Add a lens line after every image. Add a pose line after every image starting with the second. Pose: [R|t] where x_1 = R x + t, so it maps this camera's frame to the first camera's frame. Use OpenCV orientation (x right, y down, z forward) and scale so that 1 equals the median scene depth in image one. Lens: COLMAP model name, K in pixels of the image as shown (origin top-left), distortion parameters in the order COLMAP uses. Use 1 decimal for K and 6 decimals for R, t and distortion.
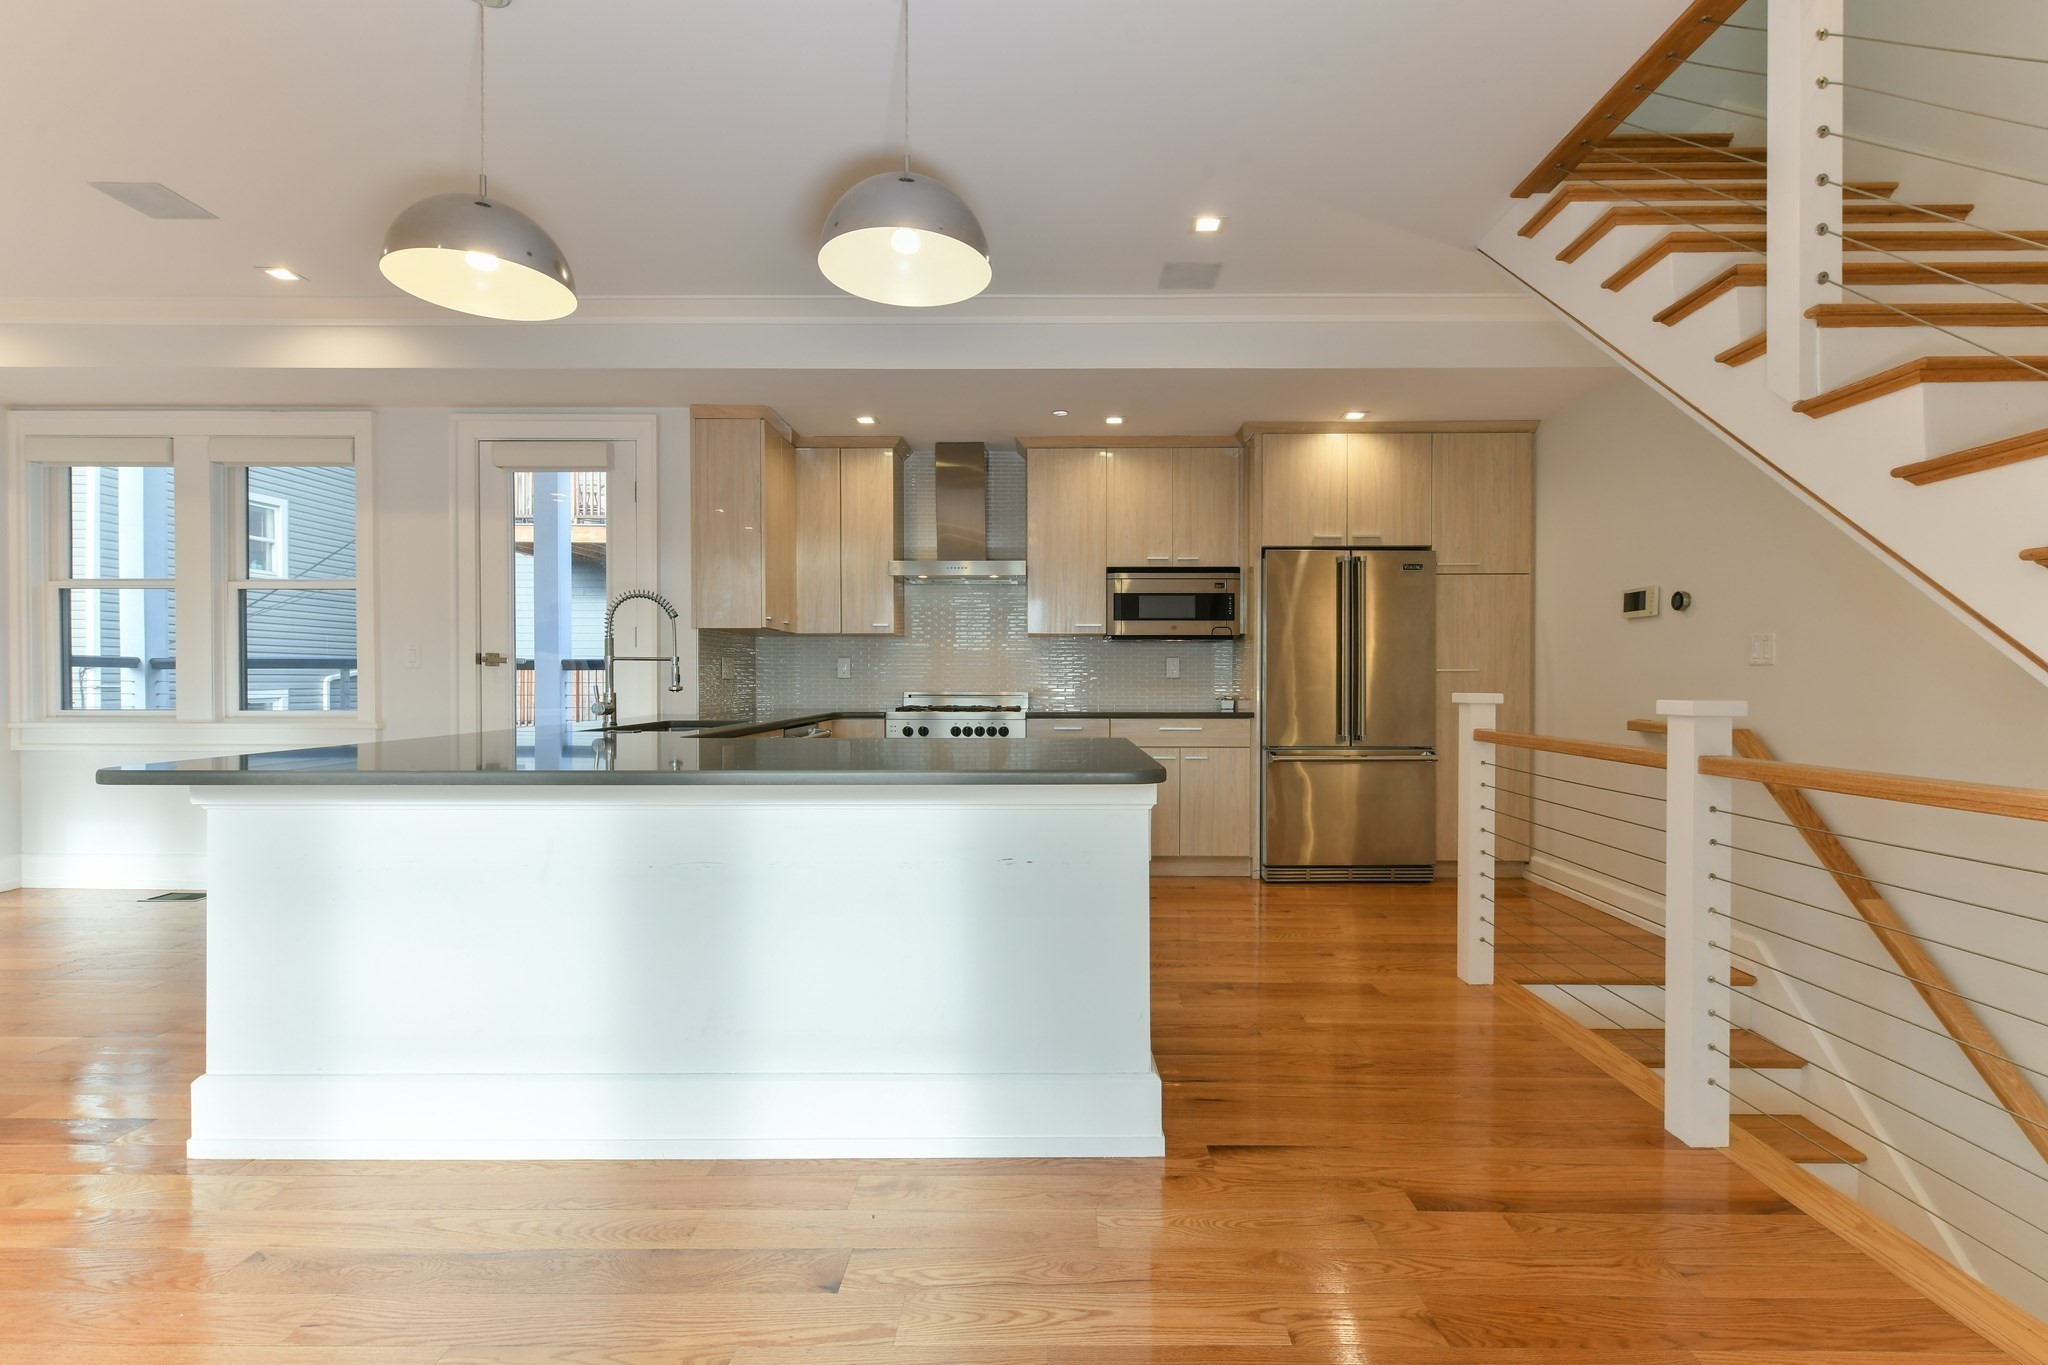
lens RADIAL K [[912.8, 0, 1045.7], [0, 912.8, 690.0], [0, 0, 1]] dist [0.002932, -0.000400]
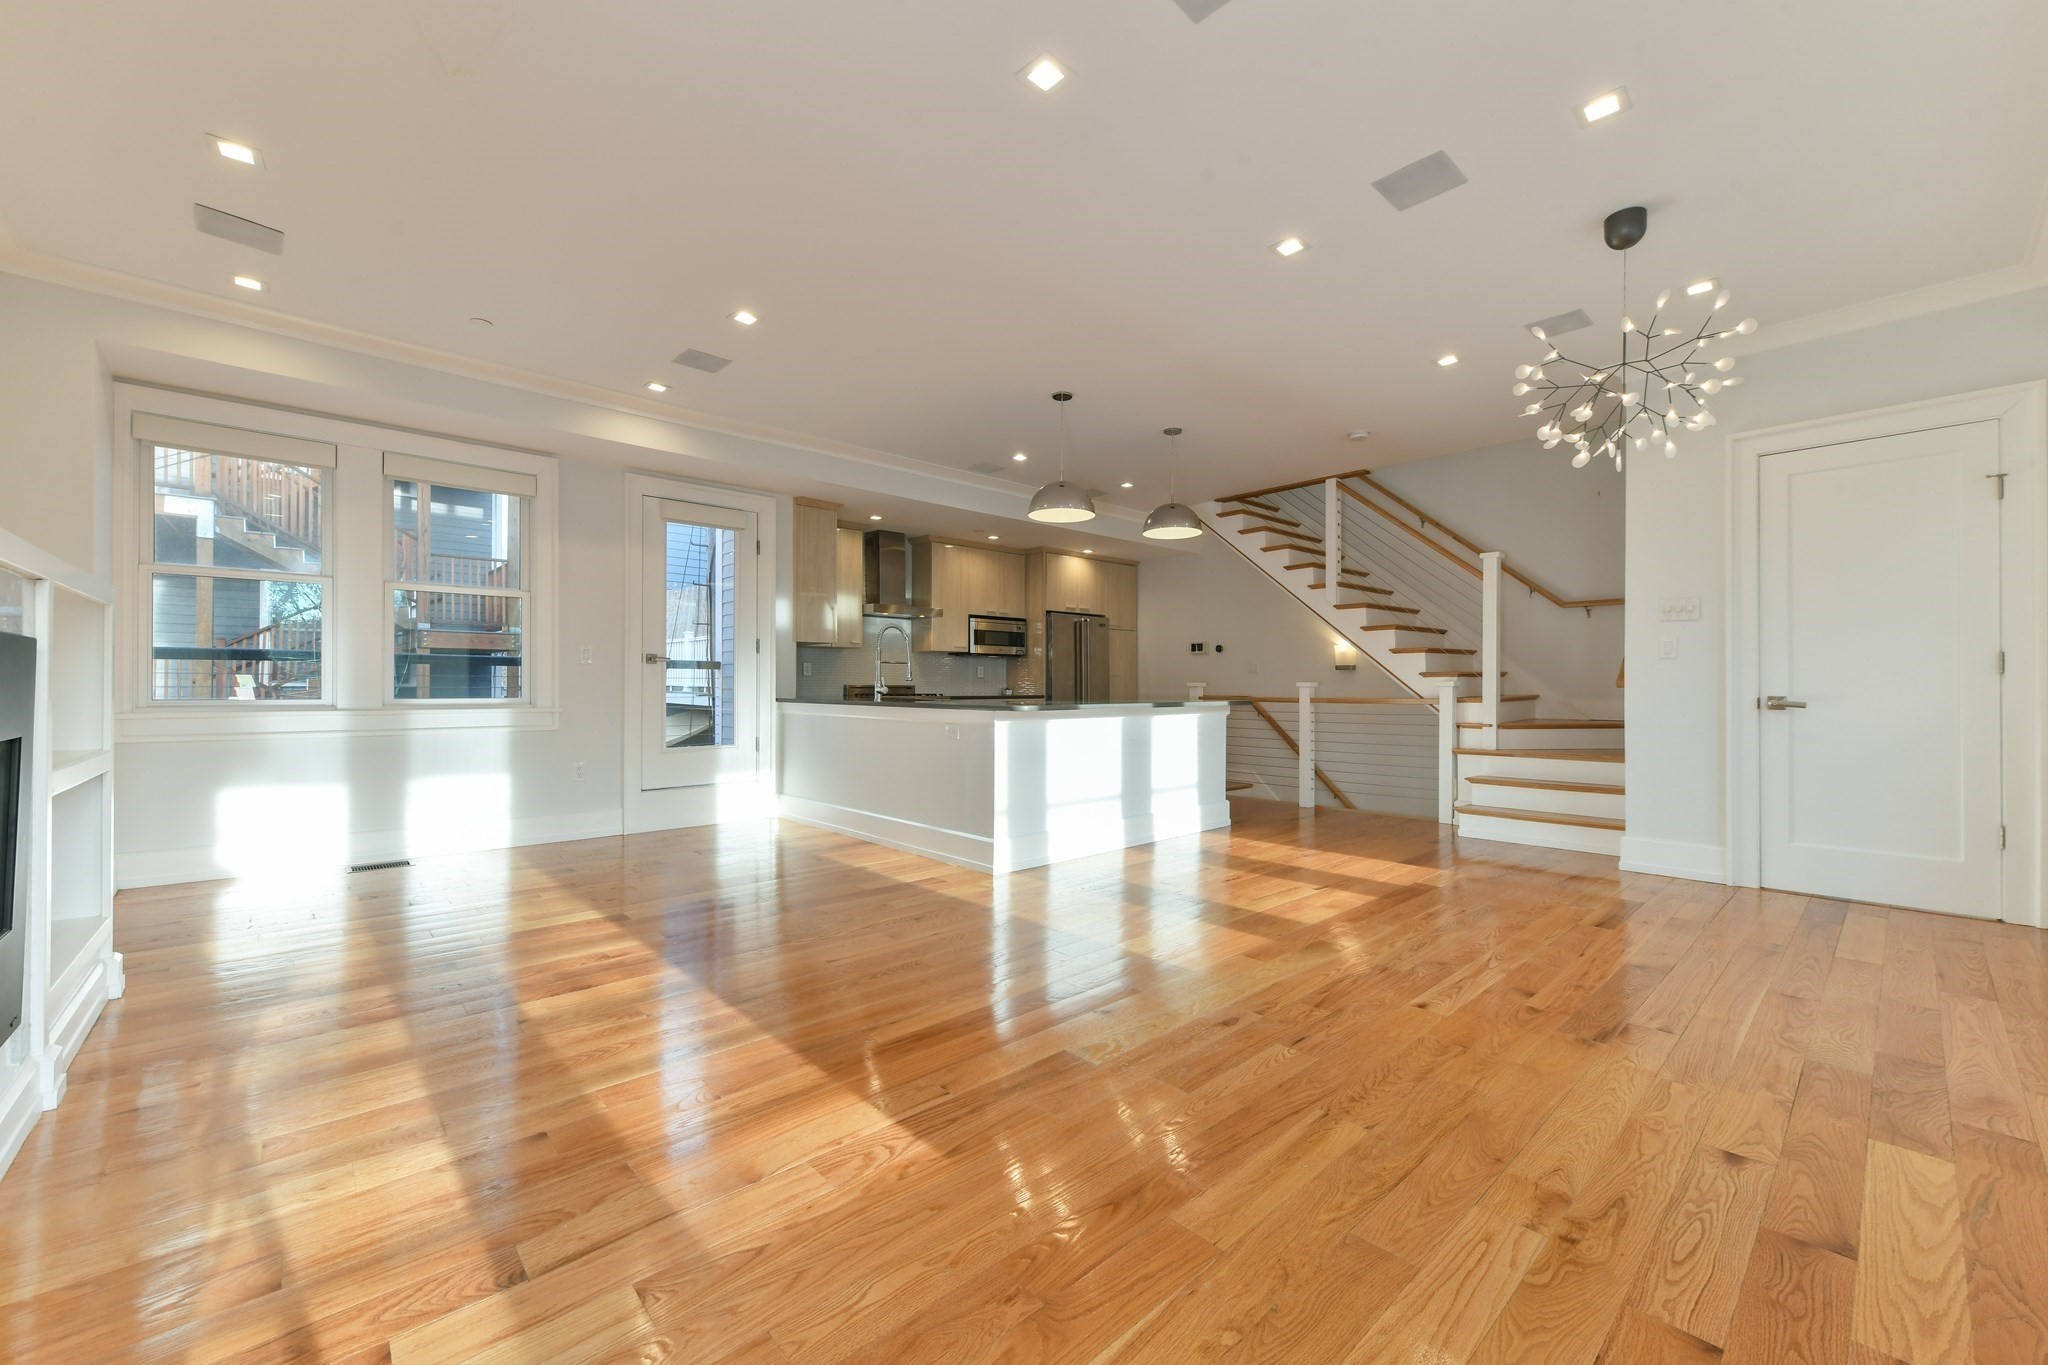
lens RADIAL K [[804.0, 0, 1055.9], [0, 804.0, 683.0], [0, 0, 1]] dist [0.006347, -0.000224]
pose [[0.719138, 0.003974, 0.694856, -0.949928], [0.007035, 0.999891, -0.012998, 0.021002], [-0.694832, 0.014236, 0.719031, -0.249536]]
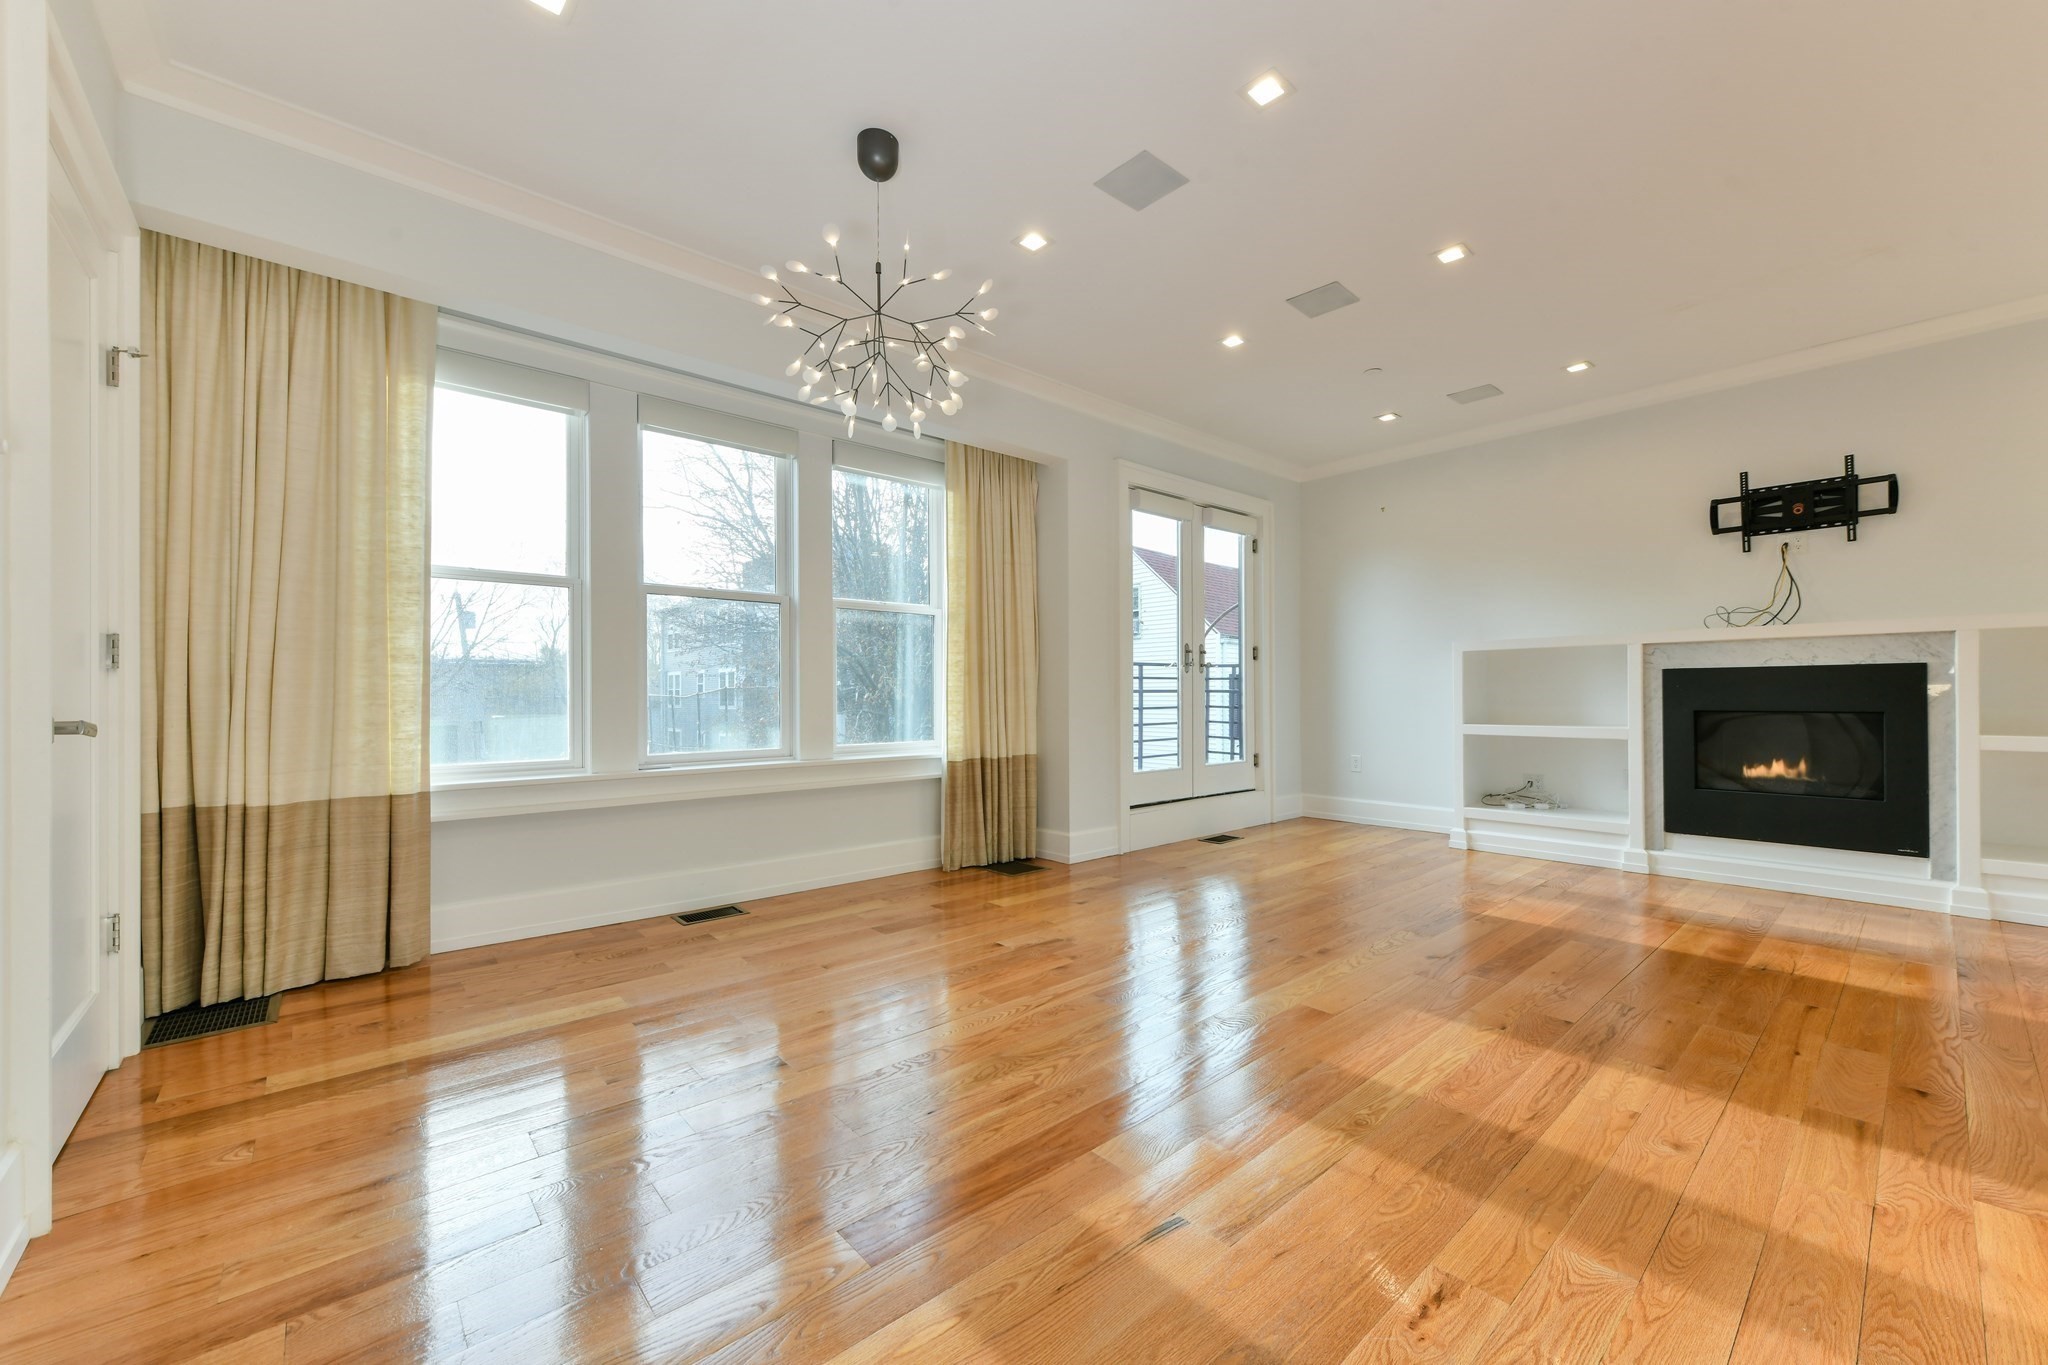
lens RADIAL K [[804.0, 0, 1045.7], [0, 804.0, 690.4], [0, 0, 1]] dist [0.006347, -0.000224]
pose [[-0.735869, -0.002225, -0.677120, 0.049741], [-0.004531, 0.999988, 0.001638, 0.017695], [0.677109, 0.004273, -0.735871, 0.345328]]
